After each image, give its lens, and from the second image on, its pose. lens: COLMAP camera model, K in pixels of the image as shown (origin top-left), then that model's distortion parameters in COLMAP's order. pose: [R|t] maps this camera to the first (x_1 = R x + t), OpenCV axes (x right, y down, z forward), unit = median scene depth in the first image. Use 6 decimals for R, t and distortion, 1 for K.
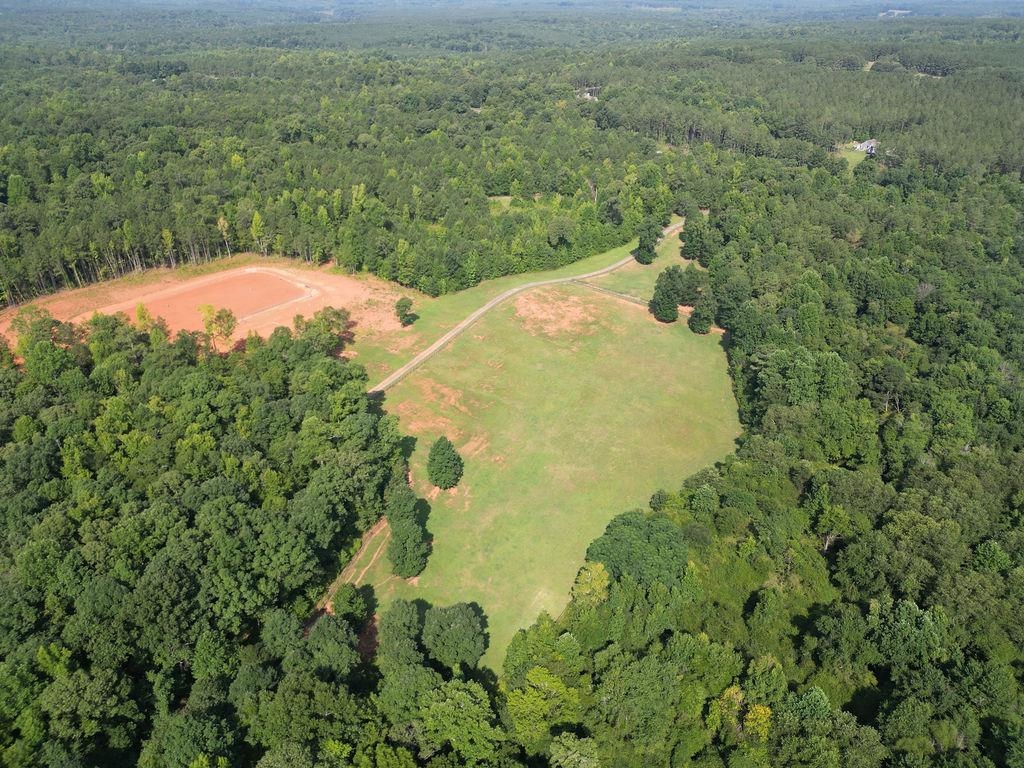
lens RADIAL K [[709.7, 0, 512.0], [0, 709.7, 384.0], [0, 0, 1]] dist [0.066720, -0.059425]
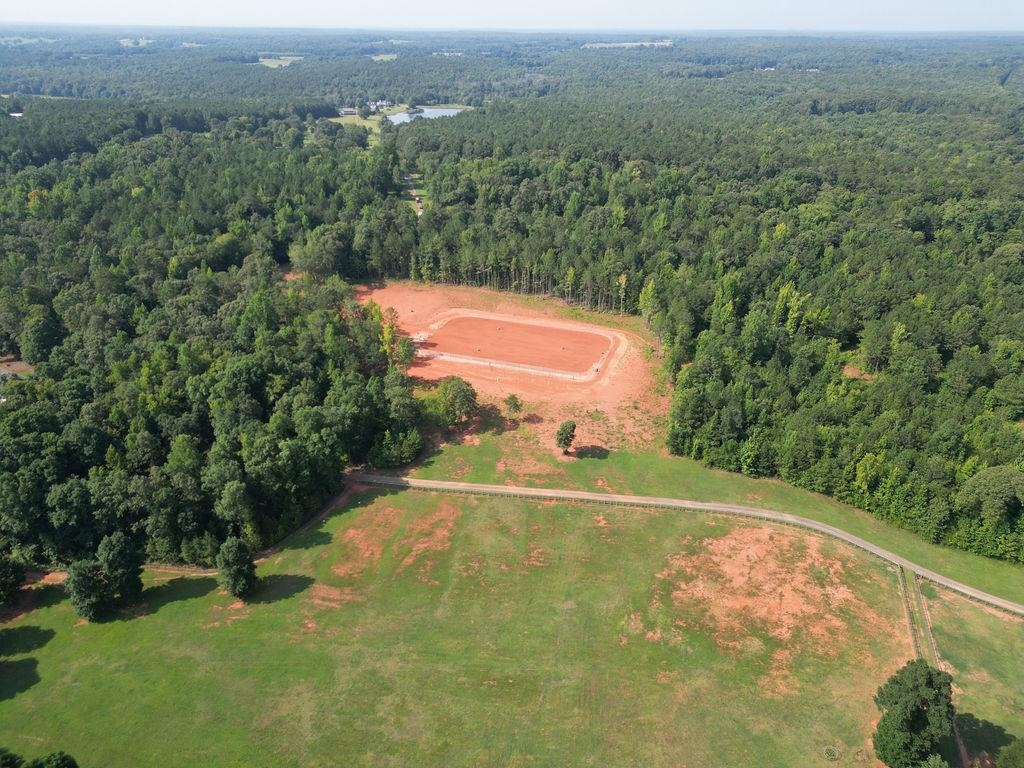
lens RADIAL K [[709.7, 0, 512.0], [0, 709.7, 384.0], [0, 0, 1]] dist [0.066720, -0.059425]
pose [[0.321918, 0.420974, -0.848027, 0.423885], [-0.461055, 0.852029, 0.247940, -0.290499], [0.826920, 0.311171, 0.468375, 0.521292]]
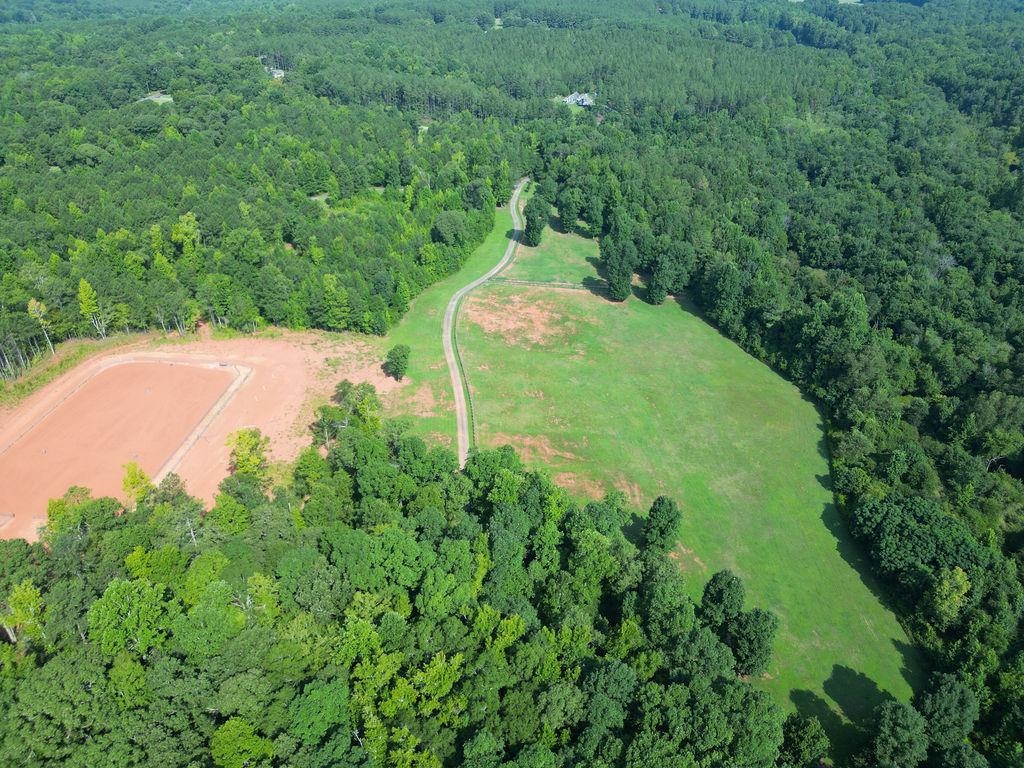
lens RADIAL K [[709.7, 0, 512.0], [0, 709.7, 384.0], [0, 0, 1]] dist [0.066720, -0.059425]
pose [[0.845079, -0.278847, 0.456165, -0.381317], [0.258140, 0.959984, 0.108601, -0.121885], [-0.468194, 0.025978, 0.883244, 0.217796]]
